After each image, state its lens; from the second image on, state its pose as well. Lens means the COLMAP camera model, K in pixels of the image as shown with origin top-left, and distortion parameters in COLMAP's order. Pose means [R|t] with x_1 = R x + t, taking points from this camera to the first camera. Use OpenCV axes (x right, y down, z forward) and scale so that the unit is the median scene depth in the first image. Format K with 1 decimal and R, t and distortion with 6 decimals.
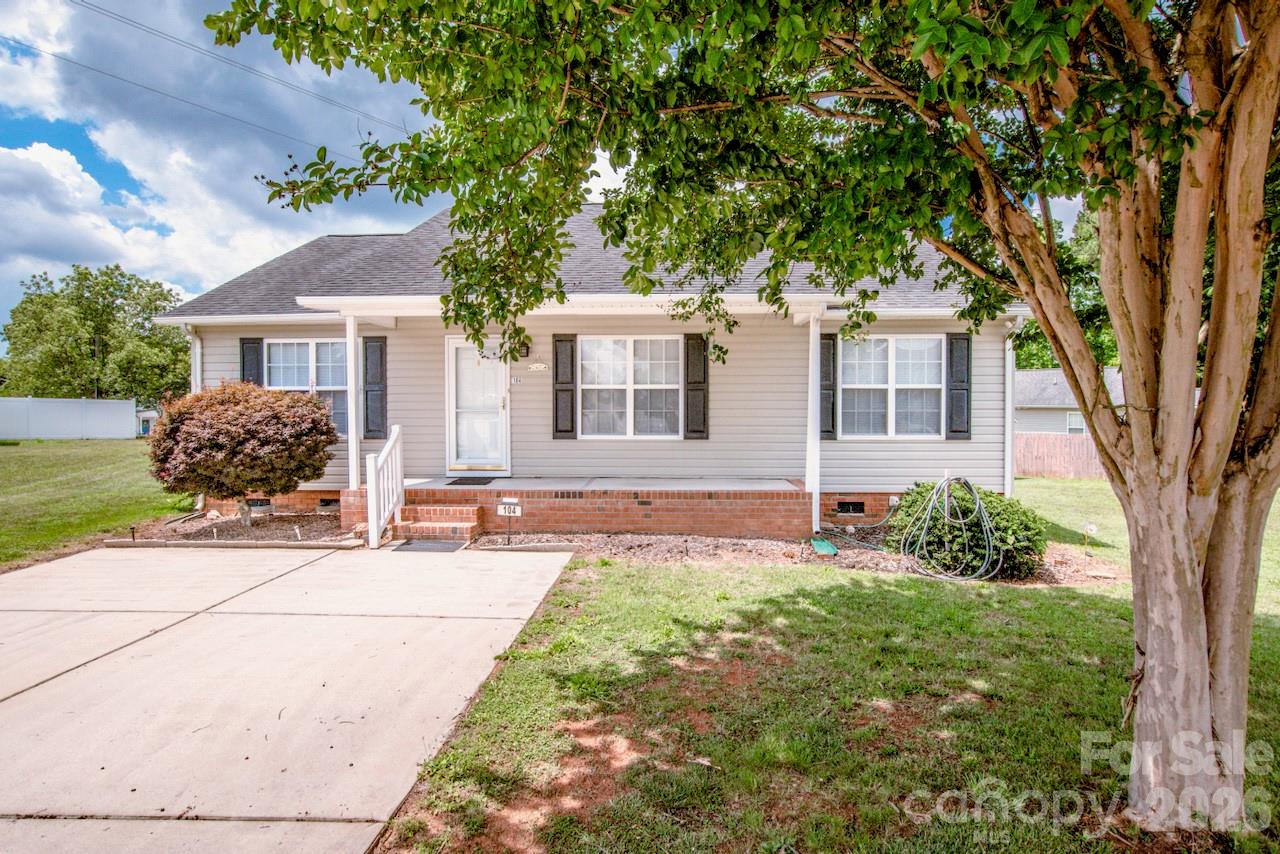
lens RADIAL K [[651.3, 0, 640.4], [0, 651.3, 433.7], [0, 0, 1]] dist [-0.019271, -0.000526]
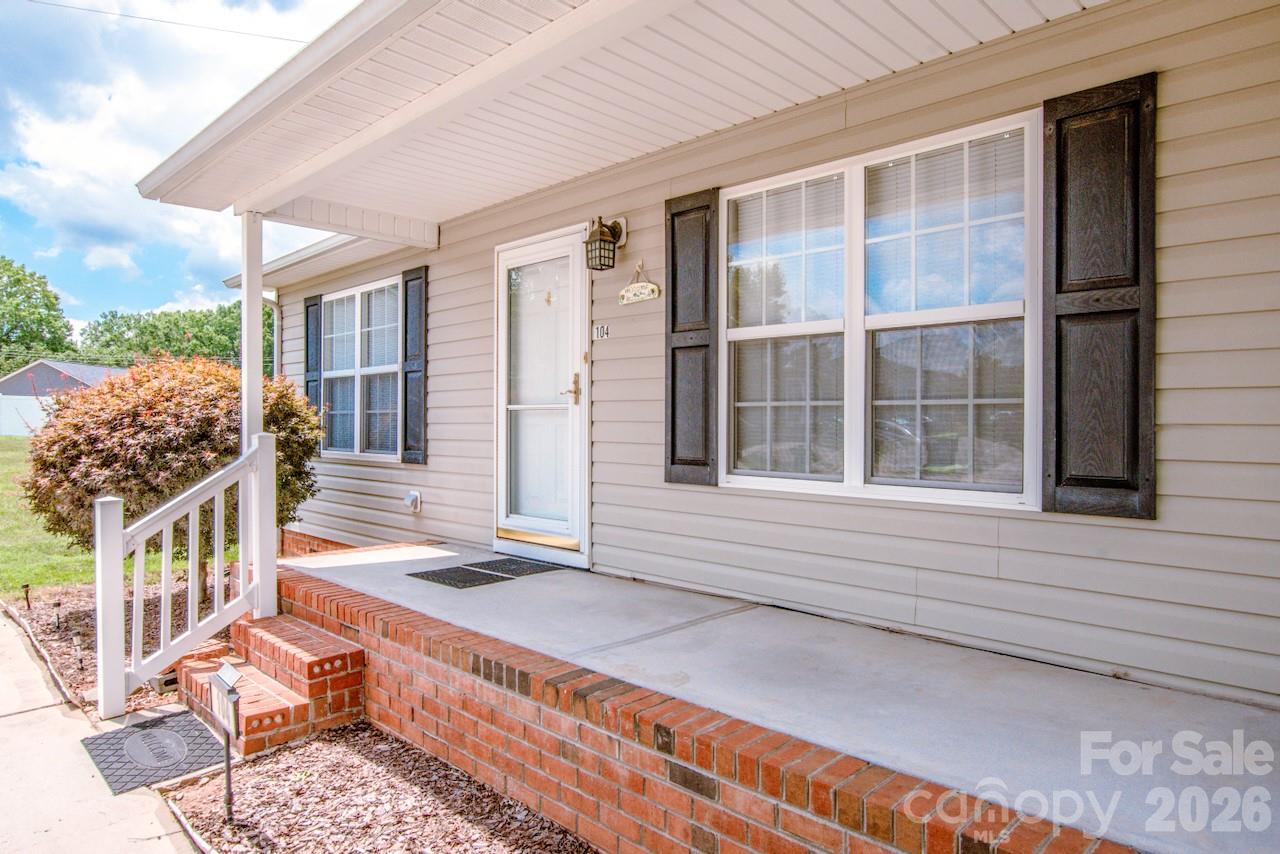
lens RADIAL K [[782.0, 0, 640.0], [0, 782.0, 427.0], [0, 0, 1]] dist [-0.004961, -0.000754]
pose [[0.750563, 0.008223, -0.660747, 0.157029], [-0.036707, 0.998898, -0.029264, -0.009936], [0.659778, 0.046218, 0.750038, 0.690368]]
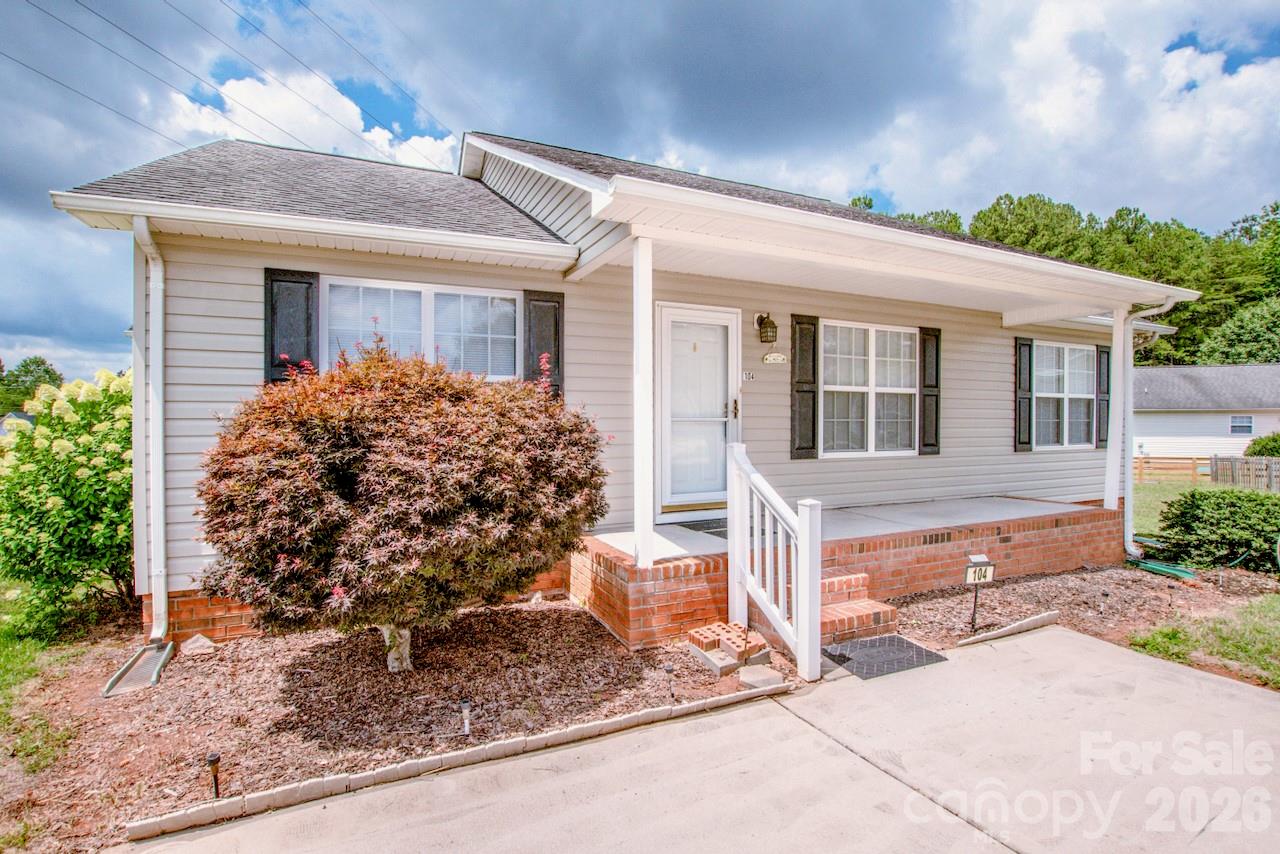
lens RADIAL K [[591.3, 0, 640.0], [0, 591.3, 427.0], [0, 0, 1]] dist [-0.024961, 0.000057]
pose [[0.885703, -0.003892, 0.464235, -0.618006], [0.018251, 0.999484, -0.026442, -0.013757], [-0.463892, 0.031892, 0.885317, 0.524823]]
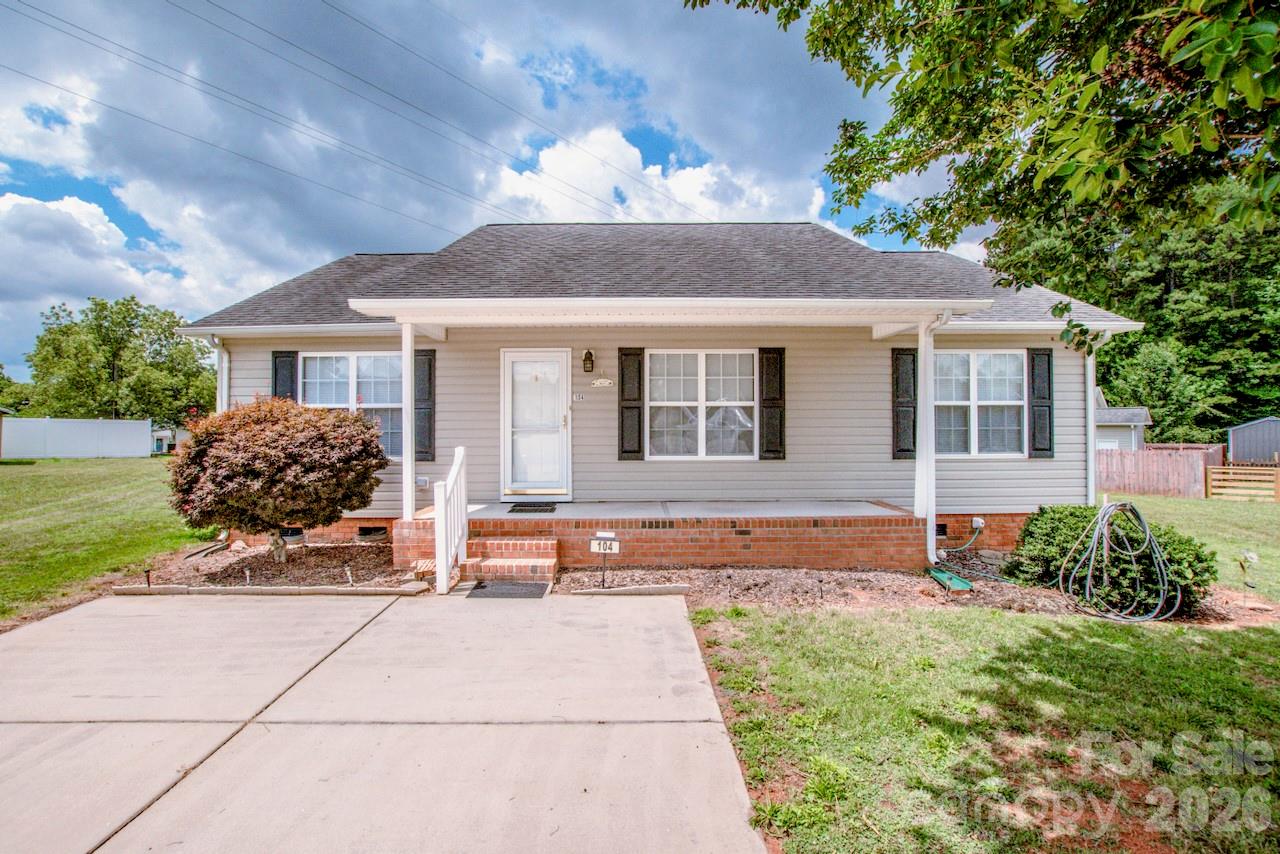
lens RADIAL K [[561.8, 0, 628.4], [0, 561.8, 428.3], [0, 0, 1]] dist [-0.027872, 0.000635]
pose [[0.998712, -0.003355, 0.050620, -0.168993], [0.005182, 0.999339, -0.035996, -0.008685], [-0.050466, 0.036212, 0.998069, 0.209859]]
